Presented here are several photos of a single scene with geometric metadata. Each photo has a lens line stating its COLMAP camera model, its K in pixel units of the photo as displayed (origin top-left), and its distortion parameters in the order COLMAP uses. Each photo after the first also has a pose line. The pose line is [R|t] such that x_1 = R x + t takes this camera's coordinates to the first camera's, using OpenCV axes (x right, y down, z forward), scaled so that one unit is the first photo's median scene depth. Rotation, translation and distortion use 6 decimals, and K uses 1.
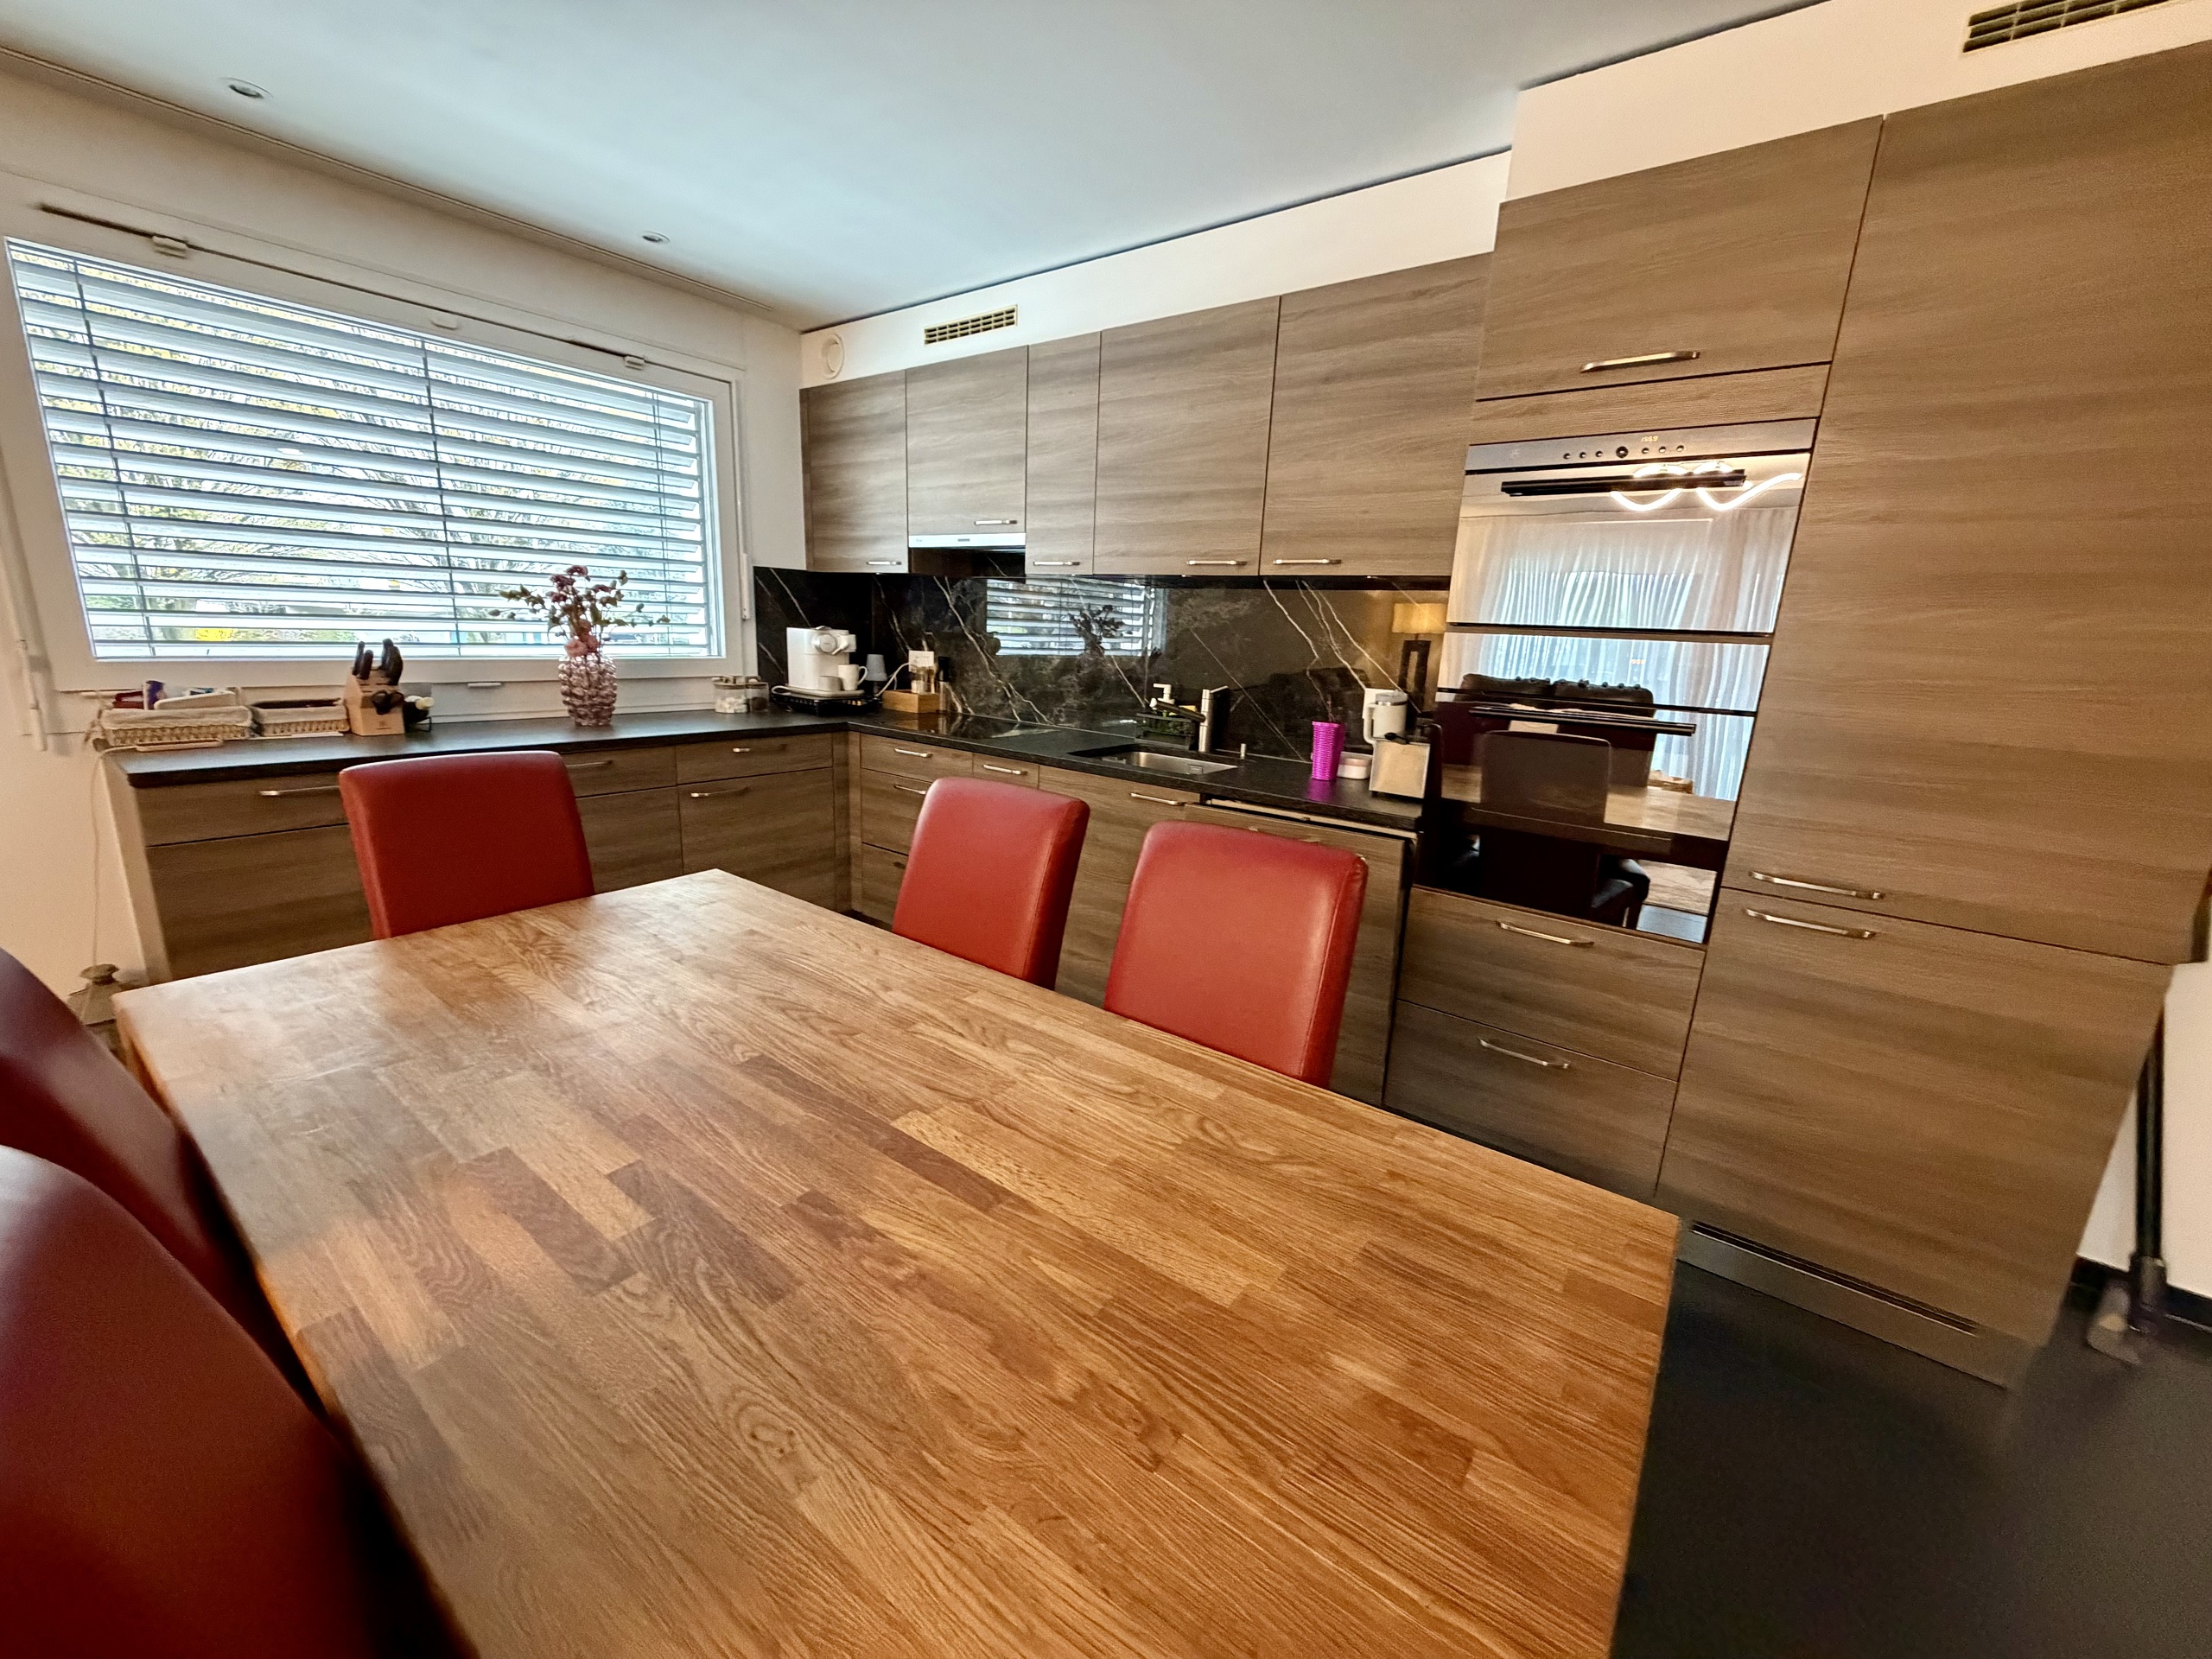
lens RADIAL K [[880.0, 0, 1105.8], [0, 880.0, 820.8], [0, 0, 1]] dist [0.000150, 0.000015]
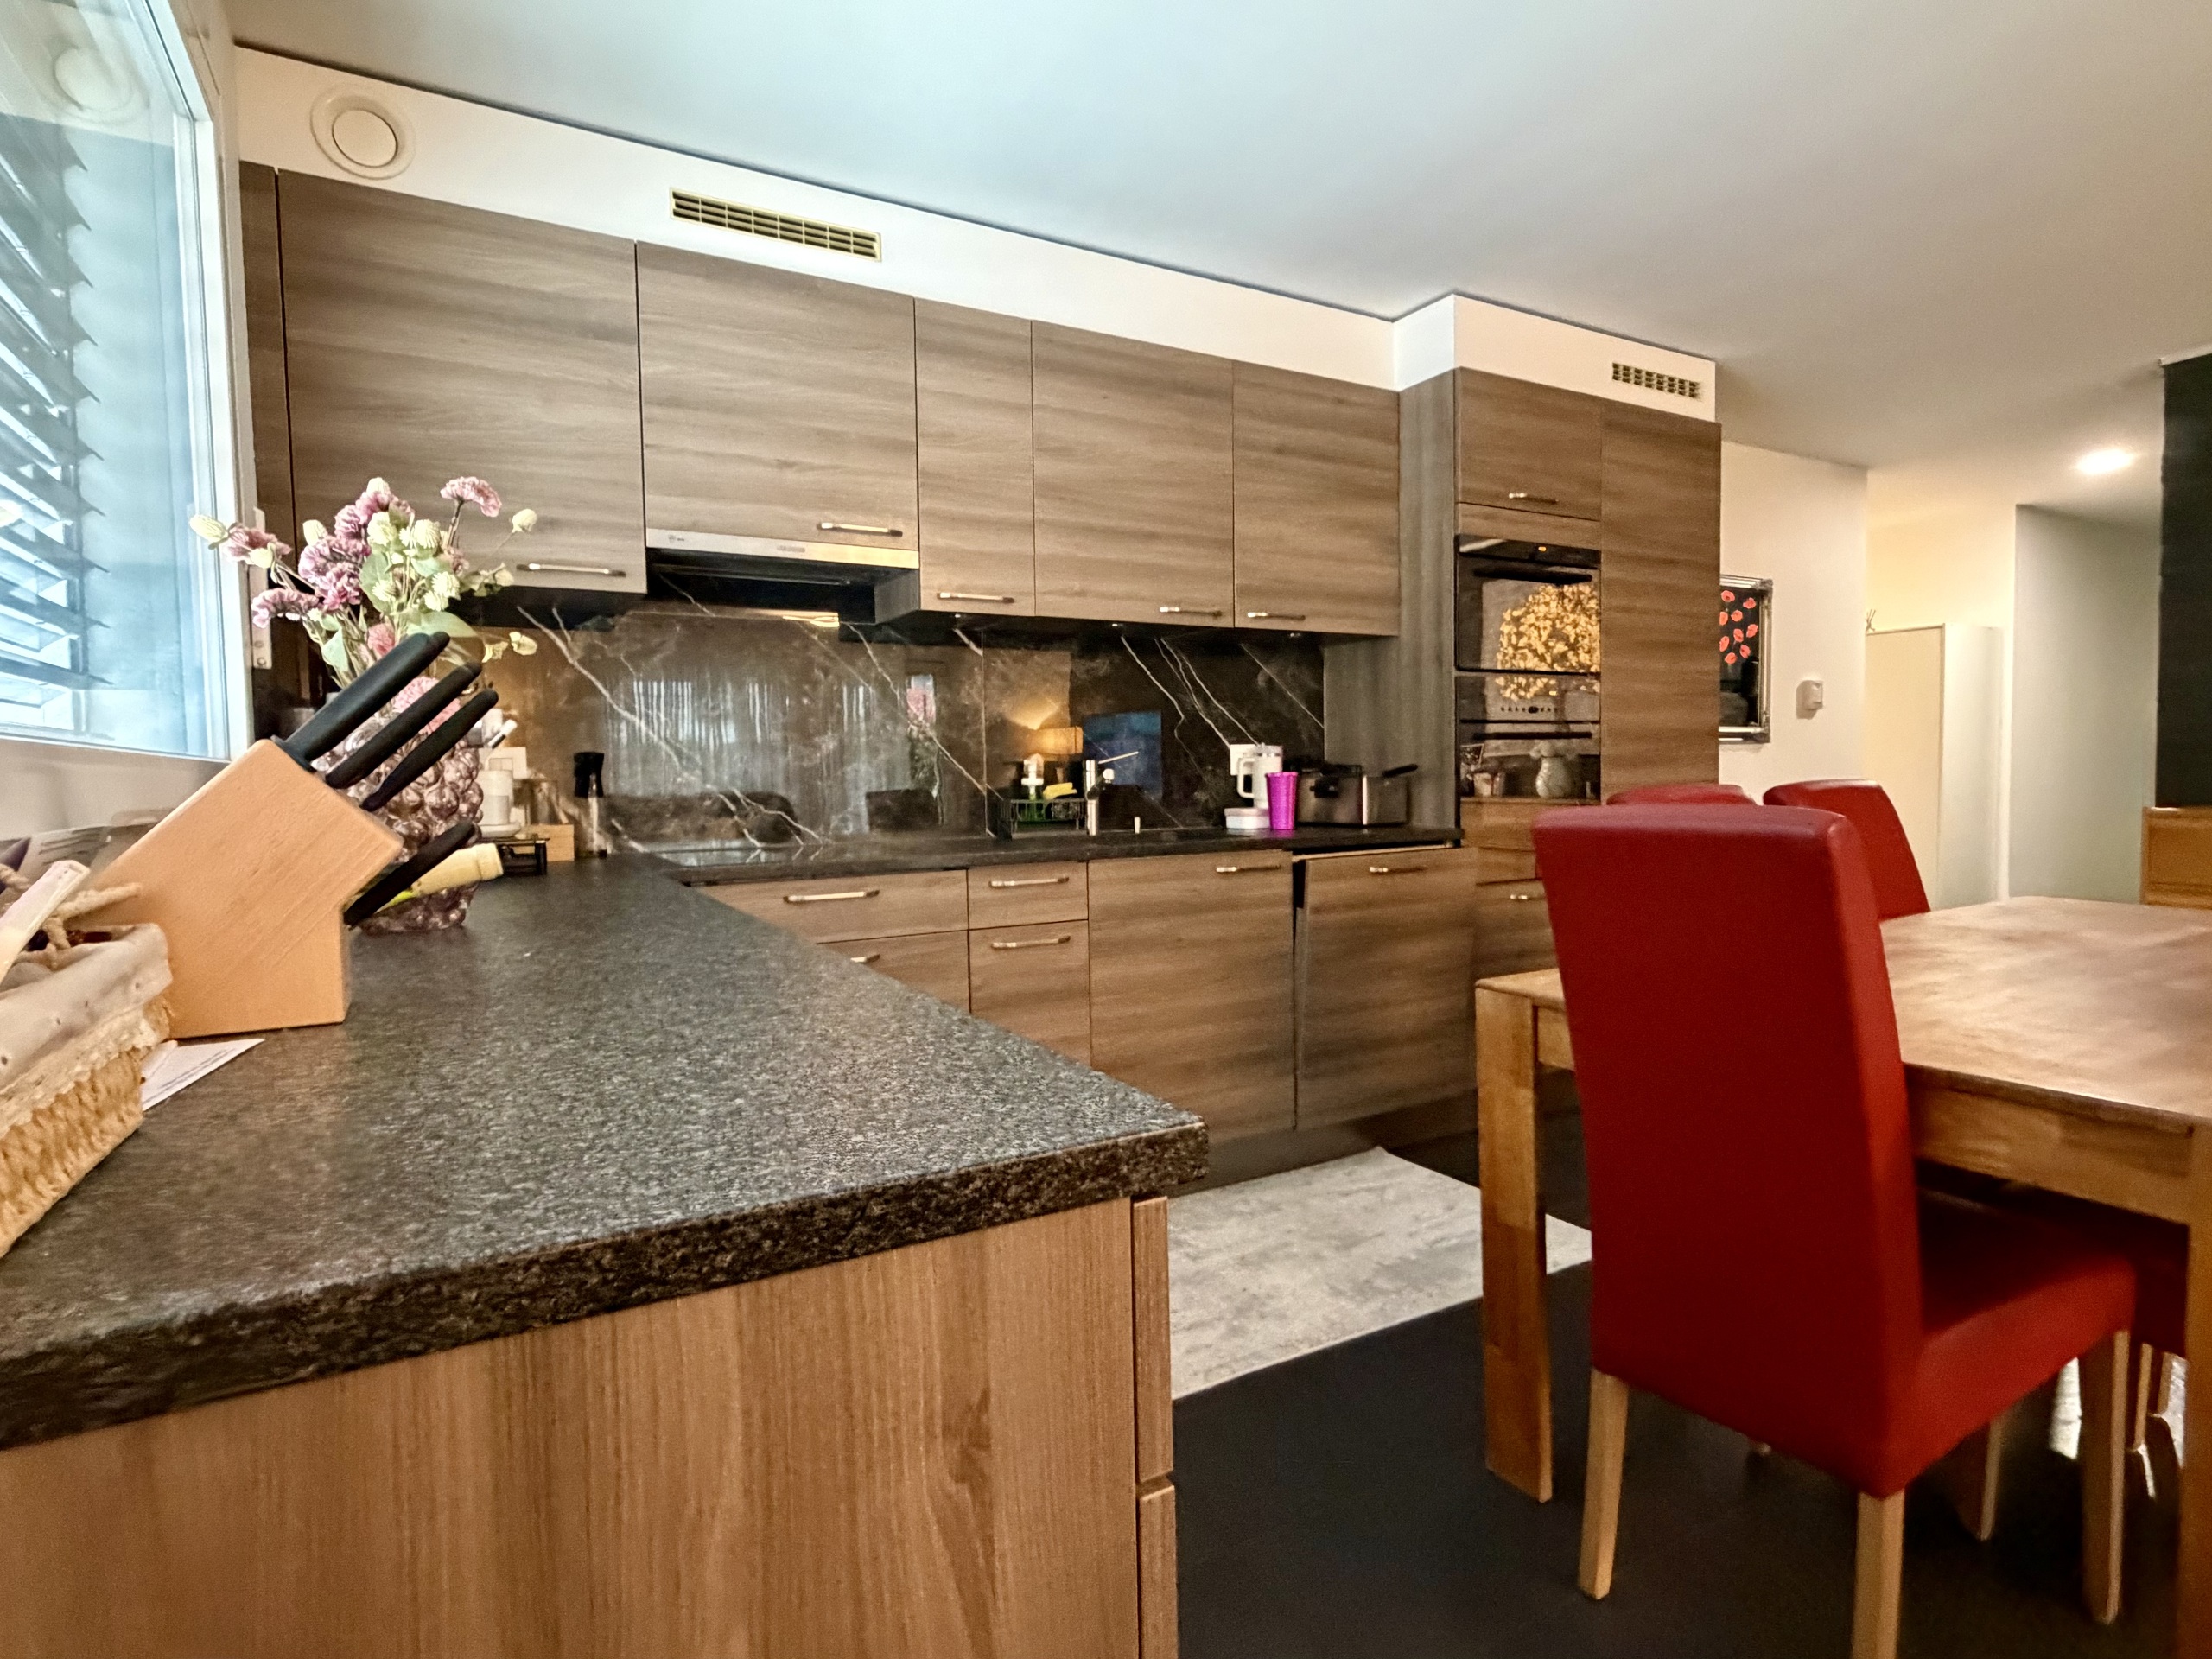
lens RADIAL K [[1148.5, 0, 1109.4], [0, 1148.5, 833.0], [0, 0, 1]] dist [0.003160, 0.001010]
pose [[0.398120, -0.097446, 0.912143, -0.934917], [0.234830, 0.972036, 0.001349, -0.083503], [-0.886767, 0.213661, 0.409870, 0.581726]]
